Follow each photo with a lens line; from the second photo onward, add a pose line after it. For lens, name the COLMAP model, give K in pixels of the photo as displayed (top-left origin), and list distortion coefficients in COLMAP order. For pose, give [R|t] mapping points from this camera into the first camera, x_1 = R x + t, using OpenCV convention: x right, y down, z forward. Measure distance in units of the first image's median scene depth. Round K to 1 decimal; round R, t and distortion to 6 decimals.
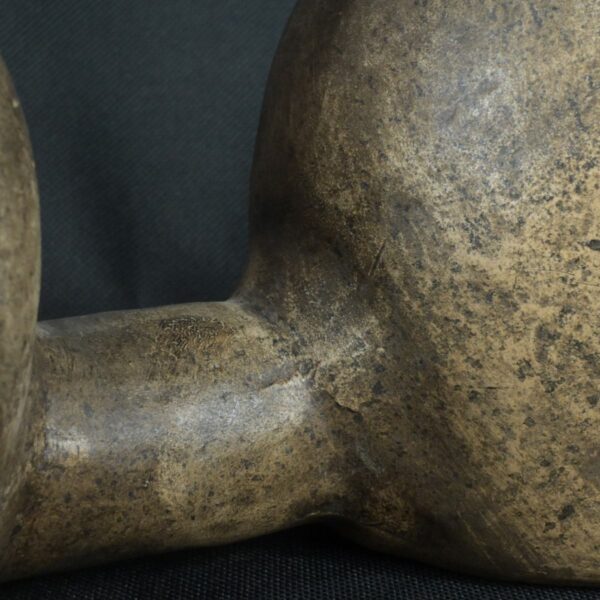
lens RADIAL K [[1951.4, 0, 300.0], [0, 1951.4, 300.0], [0, 0, 1]] dist [-0.002907, -0.434622]
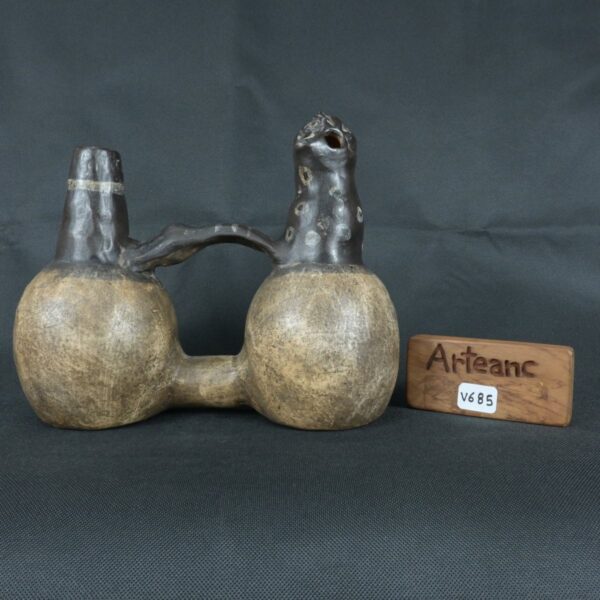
lens RADIAL K [[615.7, 0, 300.0], [0, 615.7, 300.0], [0, 0, 1]] dist [0.008190, -0.010139]
pose [[0.857227, 0.020246, -0.514540, 0.920860], [-0.086353, 0.990729, -0.104881, 0.009840], [0.507646, 0.134339, 0.851028, -0.200457]]
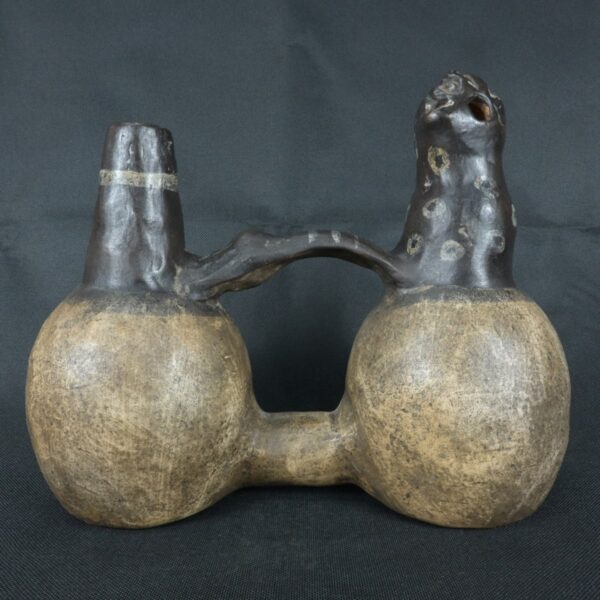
lens RADIAL K [[615.7, 0, 300.0], [0, 615.7, 300.0], [0, 0, 1]] dist [0.008190, -0.010139]
pose [[0.853579, 0.019149, -0.520612, 0.507834], [-0.077441, 0.992886, -0.090449, -0.099413], [0.515176, 0.117522, 0.848989, 0.055735]]
